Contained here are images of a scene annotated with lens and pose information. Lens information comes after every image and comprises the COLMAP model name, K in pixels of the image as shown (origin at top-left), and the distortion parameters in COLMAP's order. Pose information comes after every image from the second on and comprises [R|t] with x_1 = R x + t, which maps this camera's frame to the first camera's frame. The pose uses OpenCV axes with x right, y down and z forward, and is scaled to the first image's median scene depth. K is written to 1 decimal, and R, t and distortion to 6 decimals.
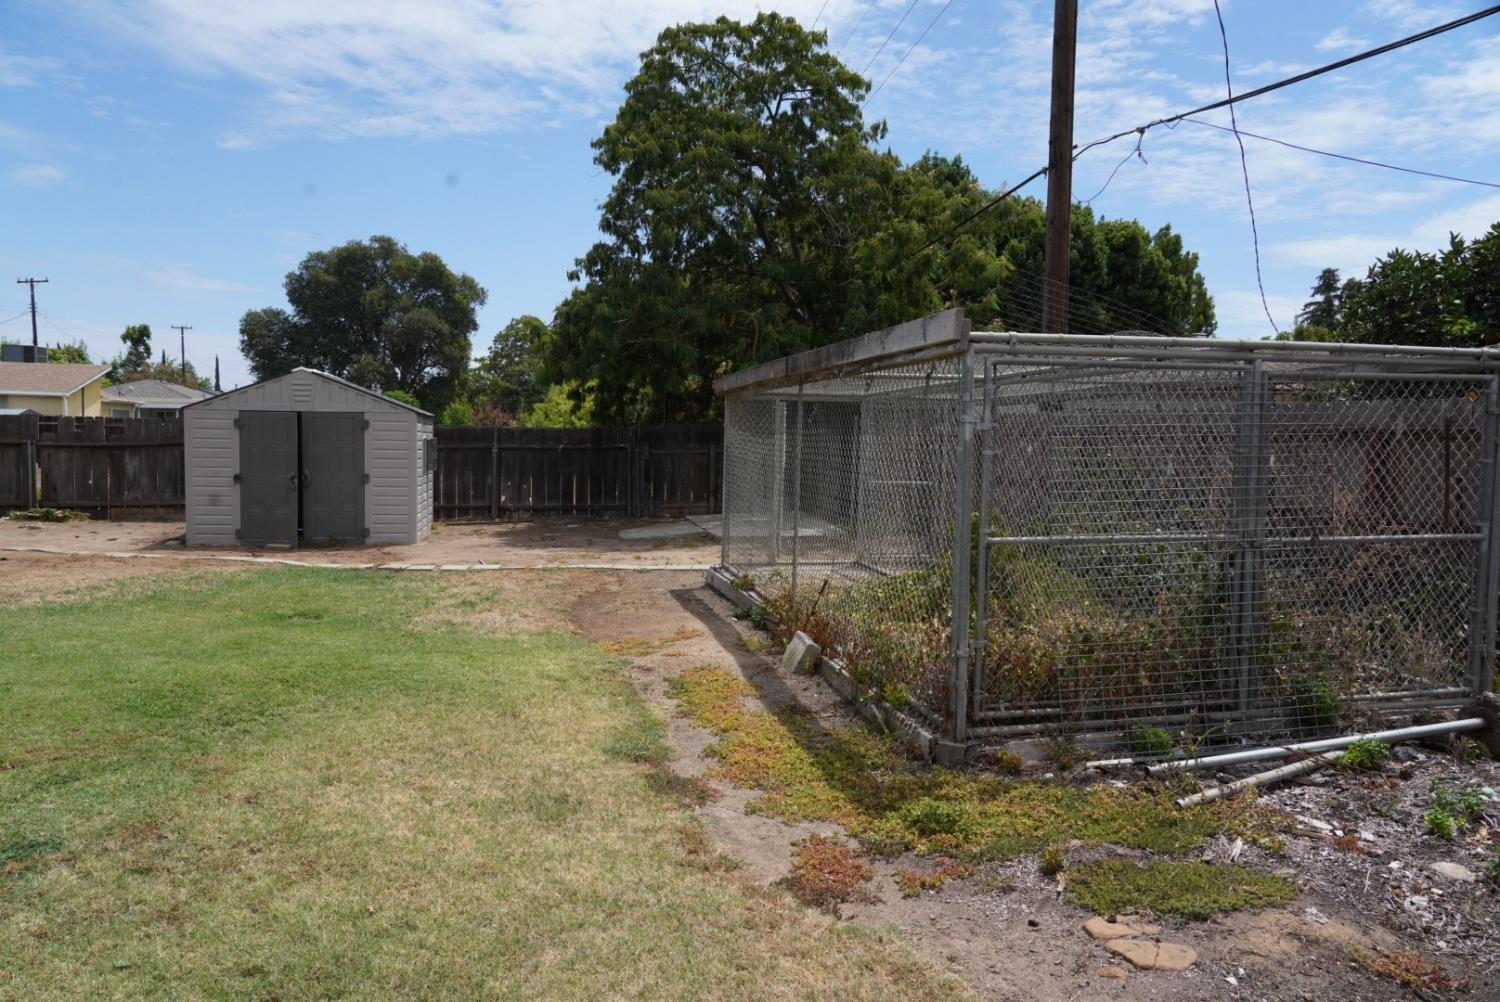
lens RADIAL K [[1003.5, 0, 744.8], [0, 1003.5, 501.2], [0, 0, 1]] dist [-0.012277, -0.000684]
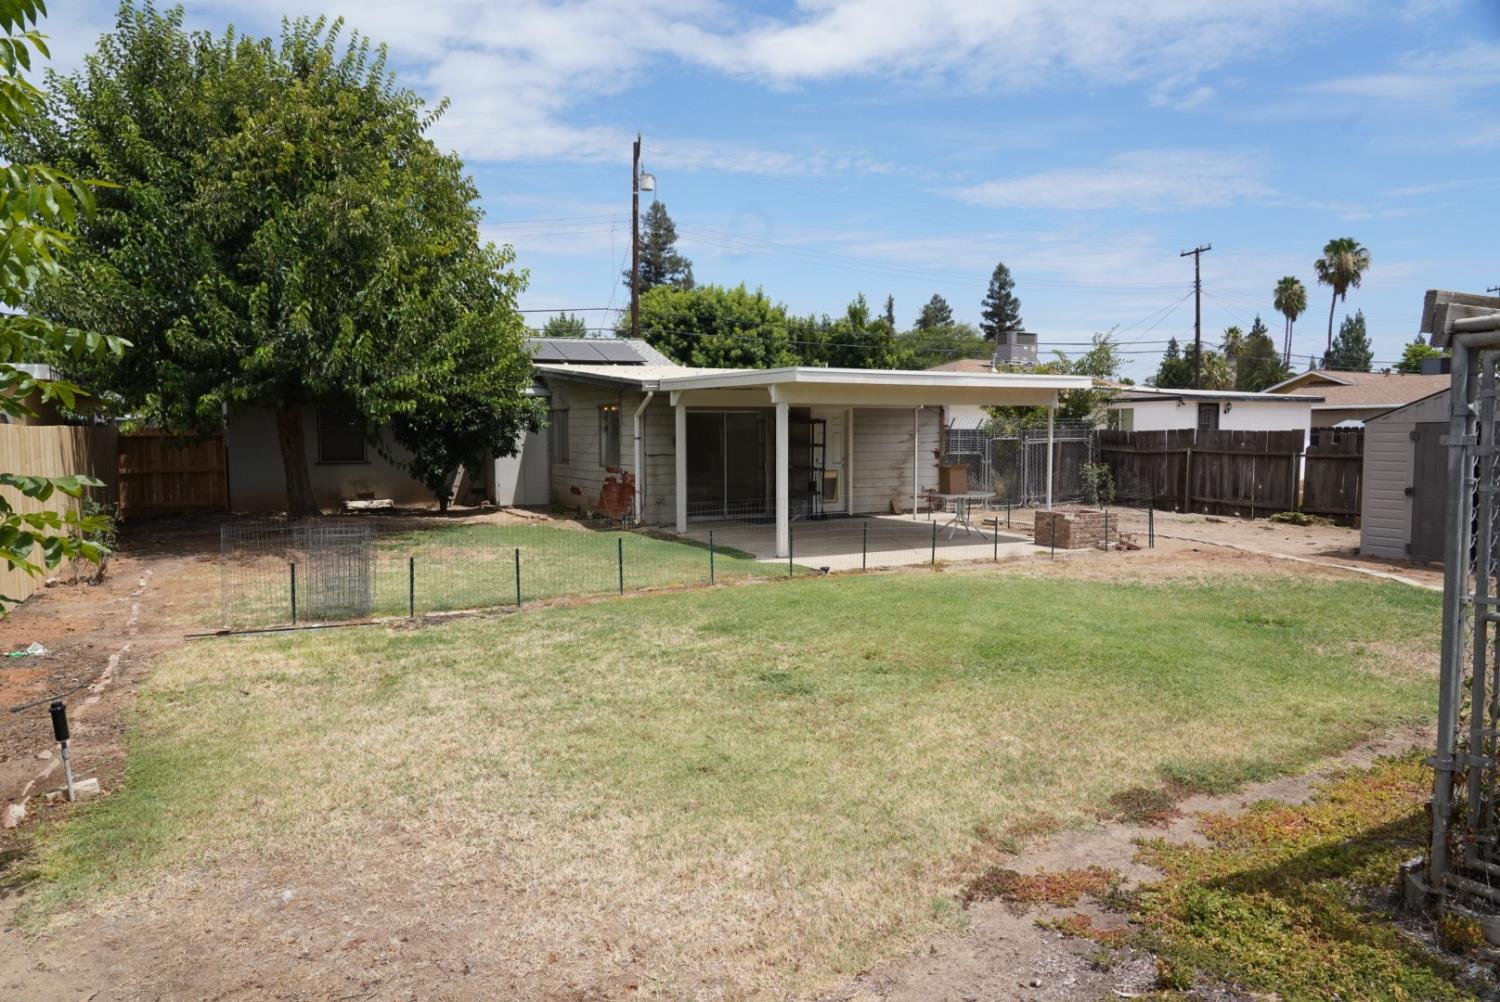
lens RADIAL K [[1003.5, 0, 746.4], [0, 1003.5, 503.9], [0, 0, 1]] dist [-0.012277, -0.000684]
pose [[0.256828, 0.043068, -0.965497, 0.747331], [-0.047100, 0.998377, 0.032006, -0.031635], [0.965309, 0.037255, 0.258440, 0.320848]]
